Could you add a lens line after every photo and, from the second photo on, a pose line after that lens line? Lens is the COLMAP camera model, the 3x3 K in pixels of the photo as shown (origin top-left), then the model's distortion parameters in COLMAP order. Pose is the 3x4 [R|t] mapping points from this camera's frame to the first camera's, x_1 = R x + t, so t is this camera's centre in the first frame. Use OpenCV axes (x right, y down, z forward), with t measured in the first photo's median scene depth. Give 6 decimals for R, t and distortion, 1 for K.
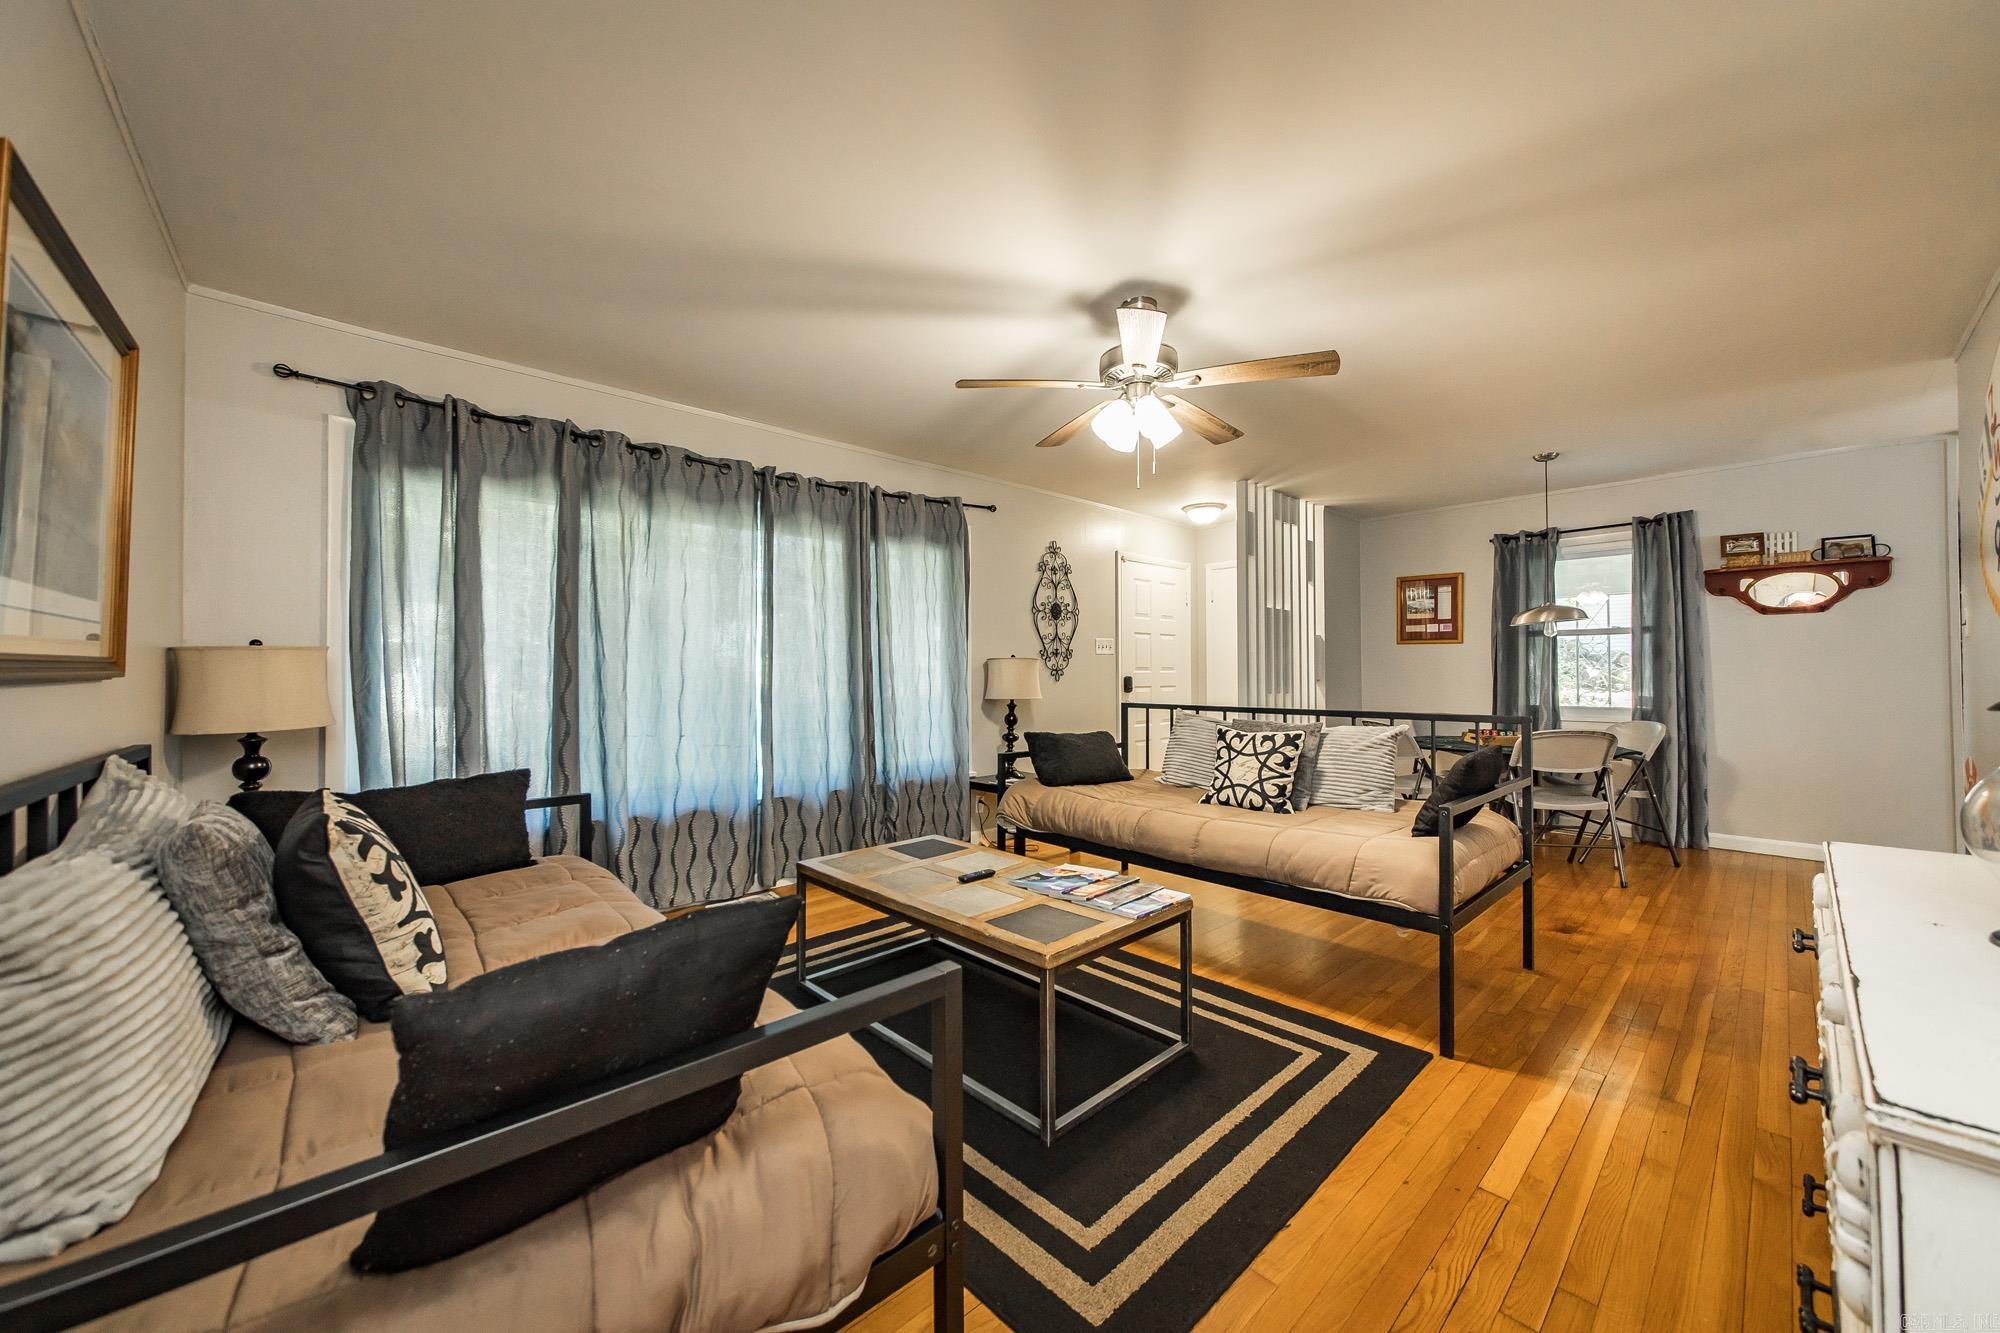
lens RADIAL K [[738.2, 0, 1014.8], [0, 738.2, 665.7], [0, 0, 1]] dist [0.001129, -0.000005]
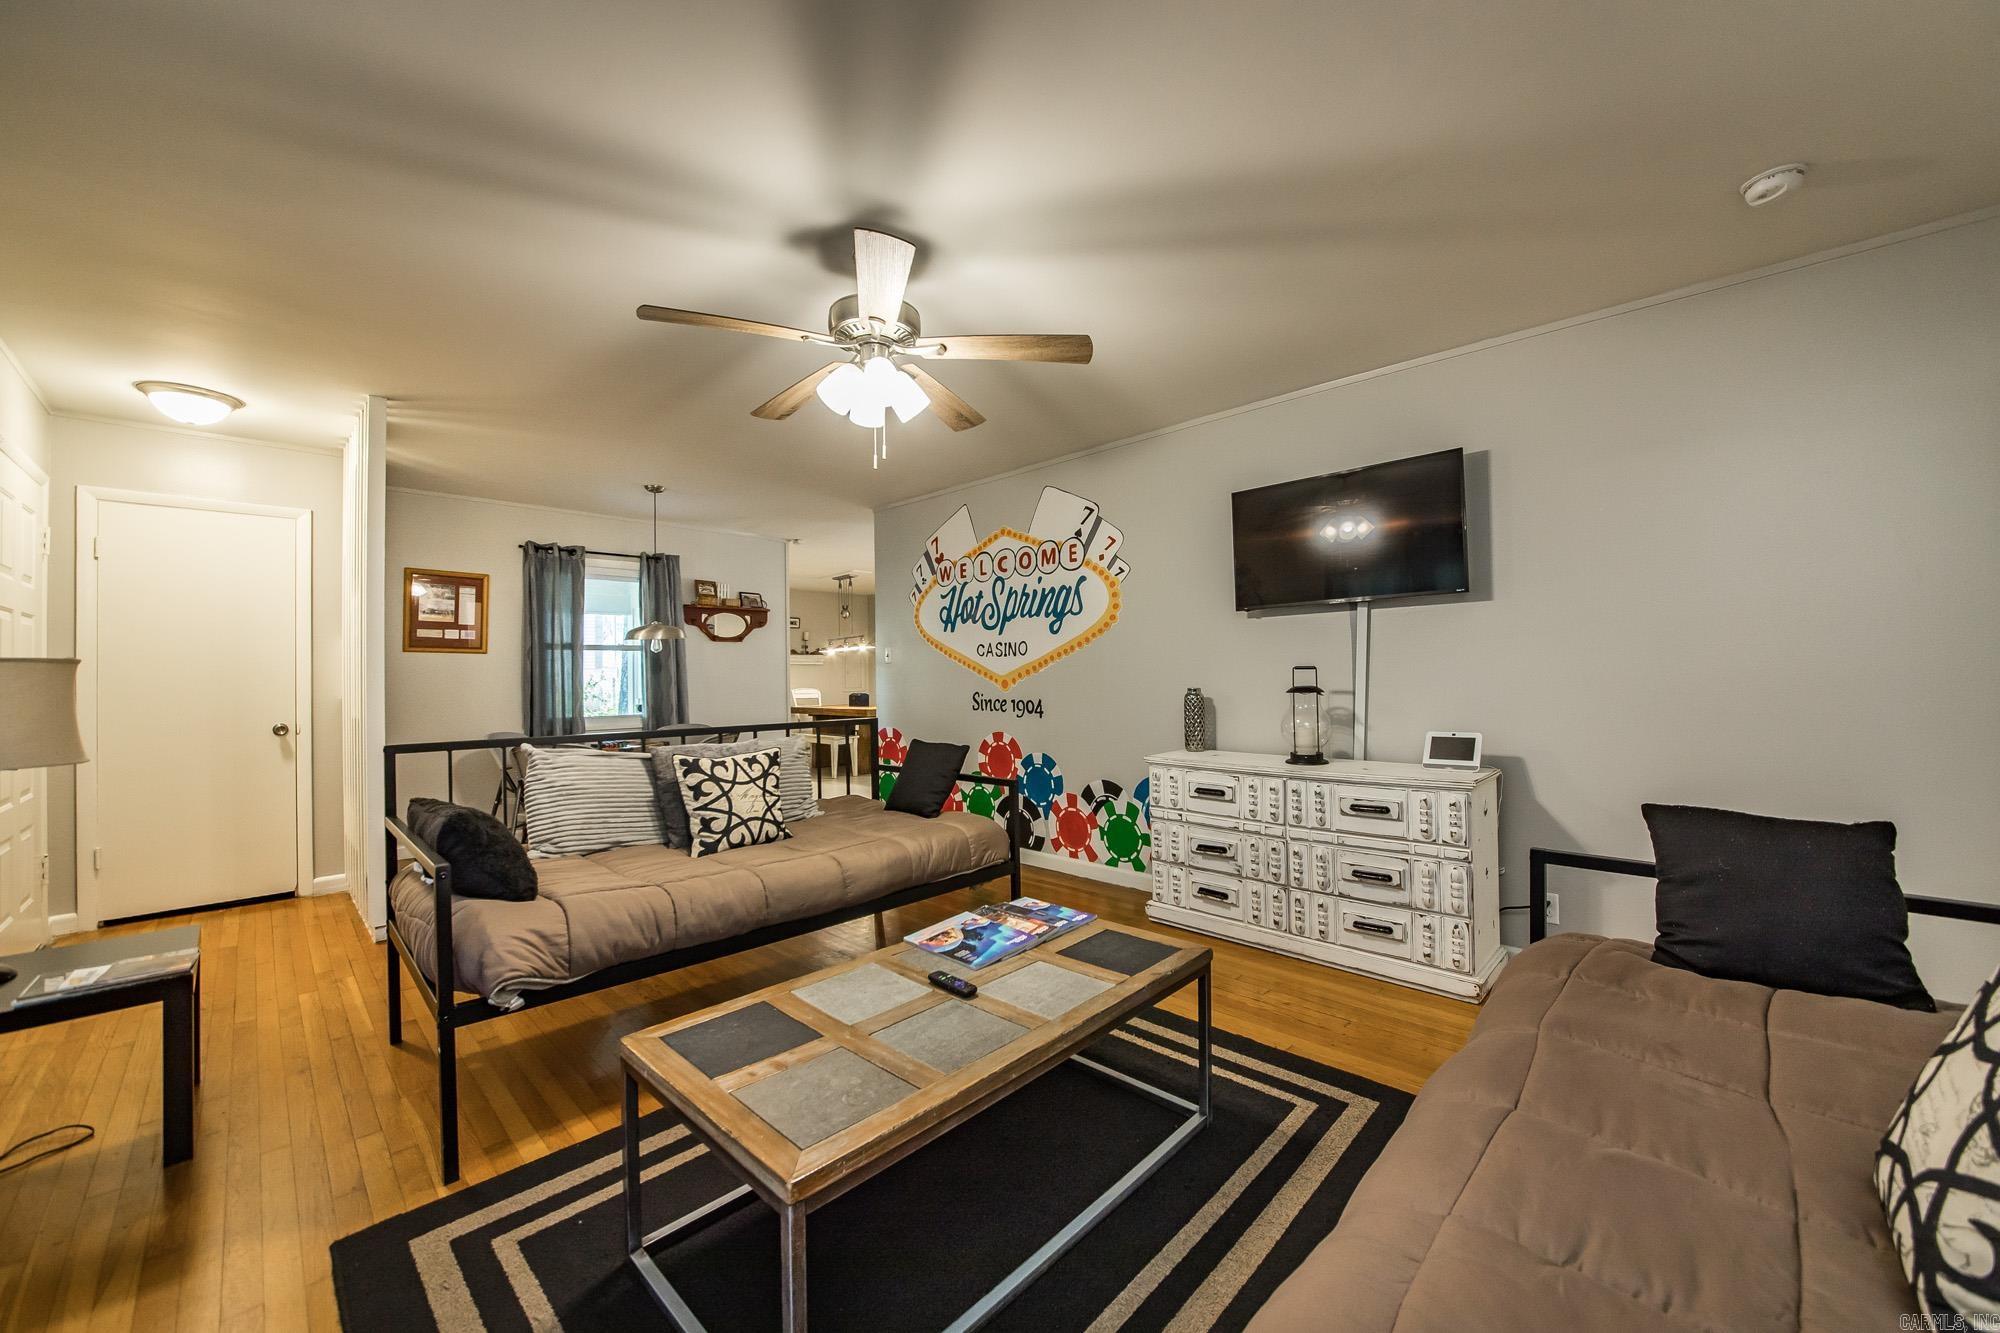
lens RADIAL K [[738.2, 0, 1014.8], [0, 738.2, 665.7], [0, 0, 1]] dist [0.001129, -0.000005]
pose [[-0.038720, 0.016826, 0.999108, -0.395638], [0.001138, 0.999858, -0.016794, -0.000350], [-0.999249, 0.000486, -0.038734, 0.512837]]
